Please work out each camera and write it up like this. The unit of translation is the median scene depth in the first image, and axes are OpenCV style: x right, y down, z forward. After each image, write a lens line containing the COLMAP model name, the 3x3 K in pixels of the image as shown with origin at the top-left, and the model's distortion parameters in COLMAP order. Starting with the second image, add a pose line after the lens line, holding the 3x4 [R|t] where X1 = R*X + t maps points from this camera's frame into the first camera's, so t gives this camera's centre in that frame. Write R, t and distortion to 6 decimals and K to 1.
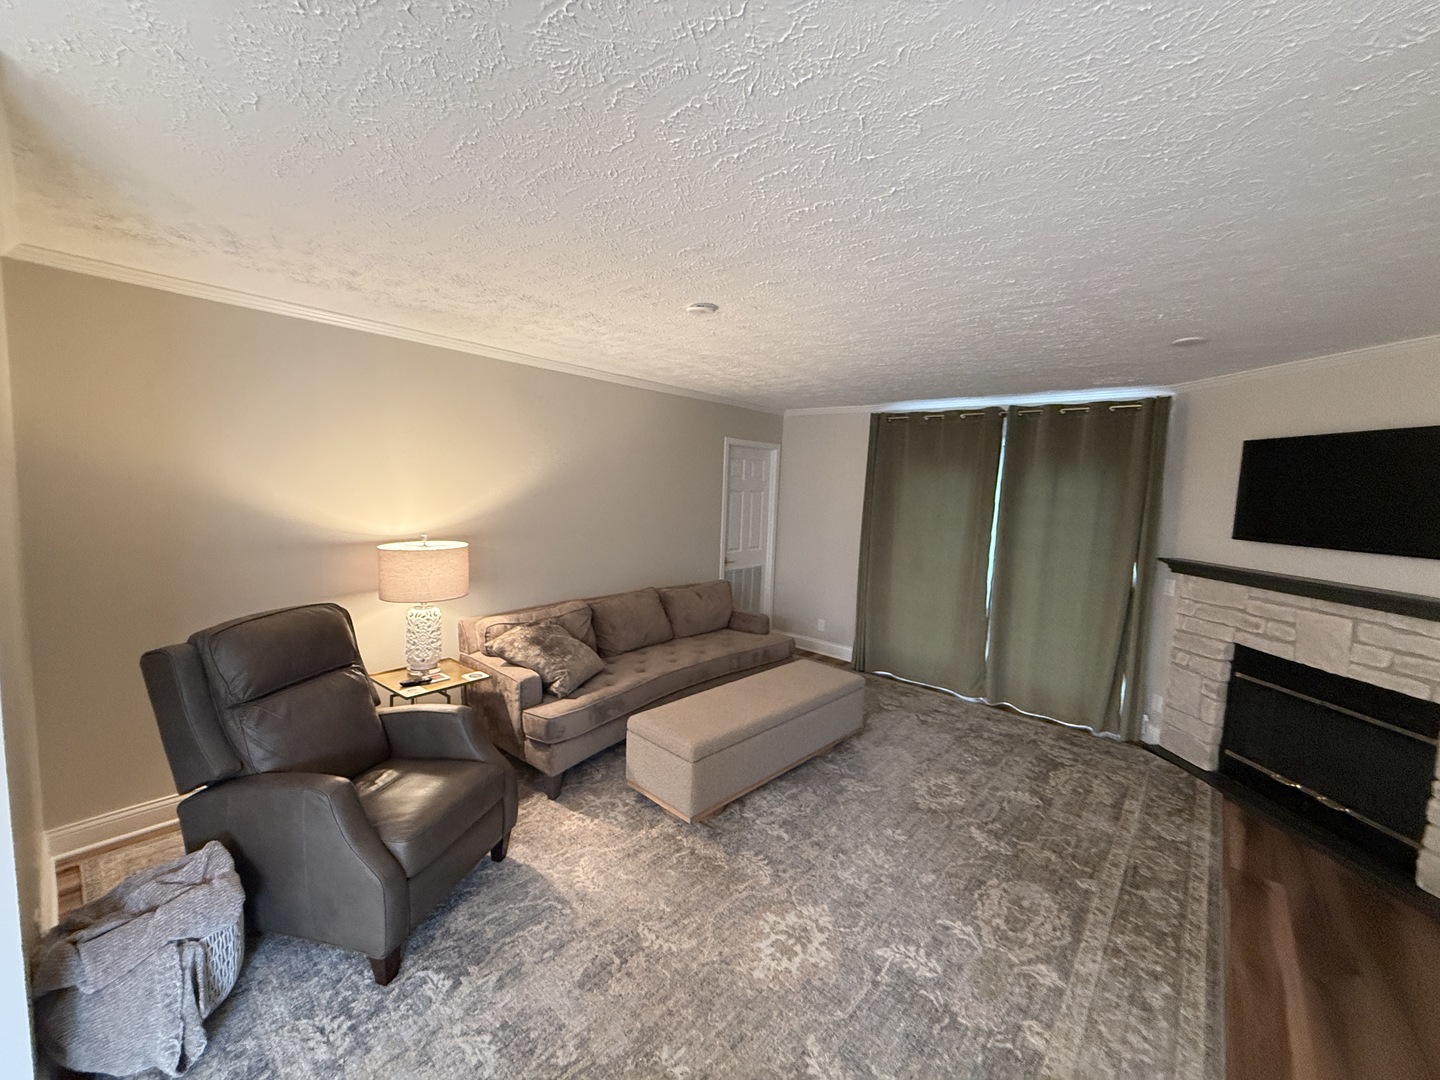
lens RADIAL K [[574.6, 0, 715.4], [0, 574.6, 539.2], [0, 0, 1]] dist [-0.000044, 0.000056]
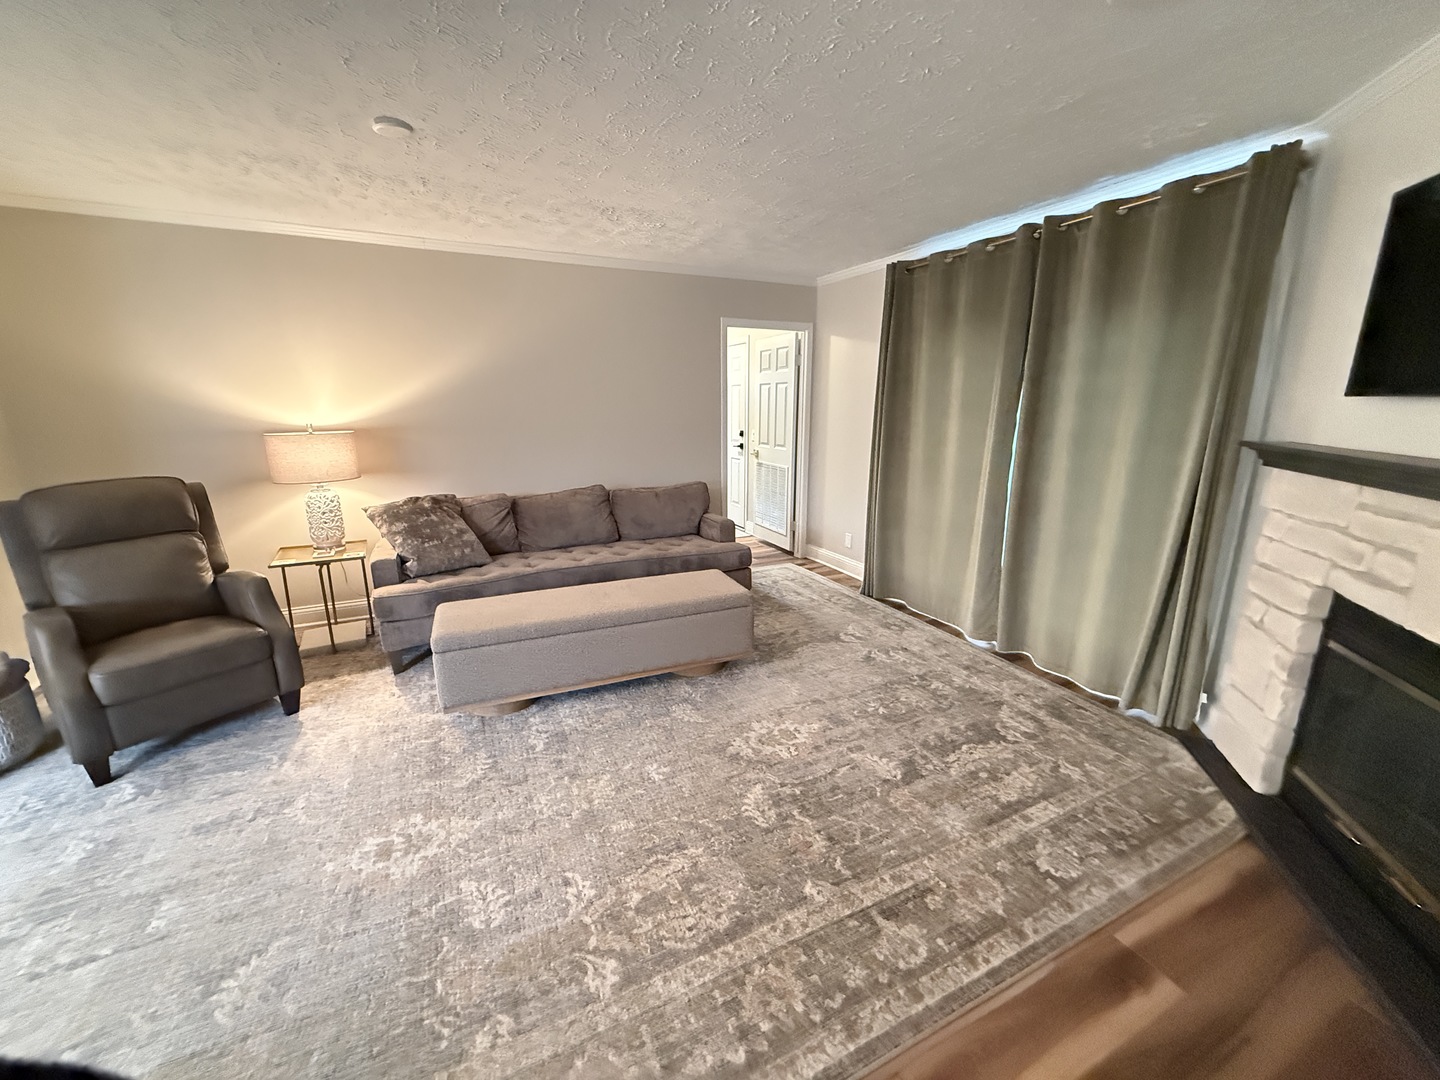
lens RADIAL K [[572.6, 0, 715.9], [0, 572.6, 539.9], [0, 0, 1]] dist [-0.000448, 0.000222]
pose [[0.918880, 0.053010, -0.390959, 0.576376], [0.000719, 0.990706, 0.136018, 0.058747], [0.394535, -0.125265, 0.910302, 0.269131]]
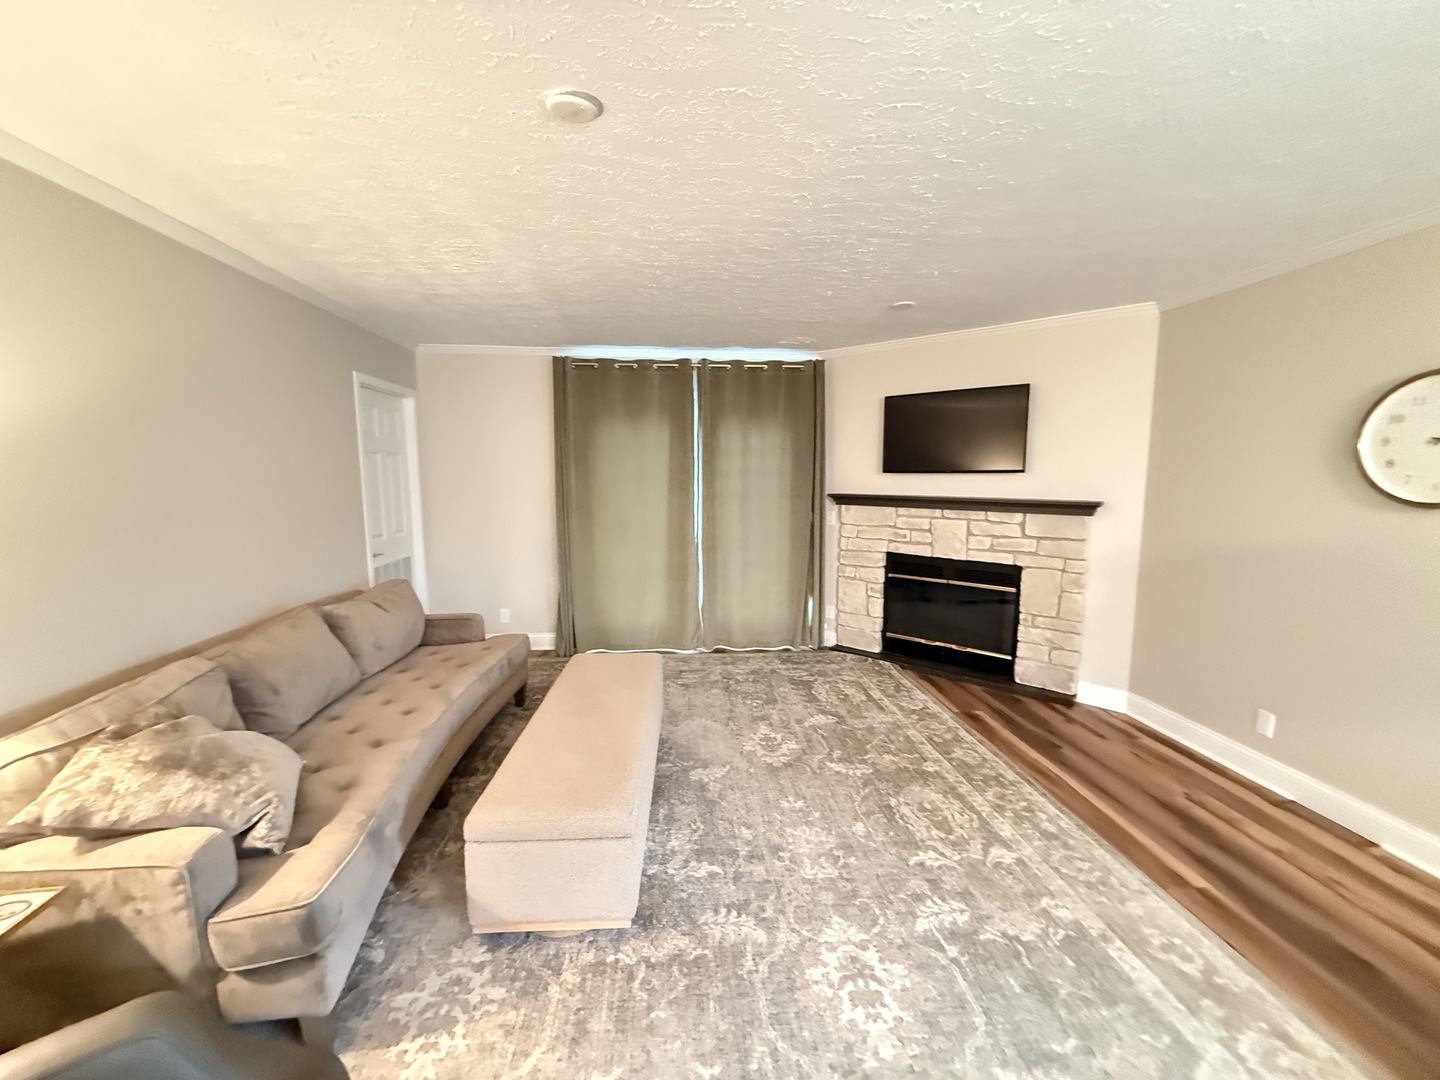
lens RADIAL K [[572.6, 0, 715.9], [0, 572.6, 539.9], [0, 0, 1]] dist [-0.000448, 0.000222]
pose [[0.691278, -0.124989, 0.711696, -0.304403], [0.097195, 0.992059, 0.079821, 0.009922], [-0.716022, 0.013995, 0.697938, 0.366929]]
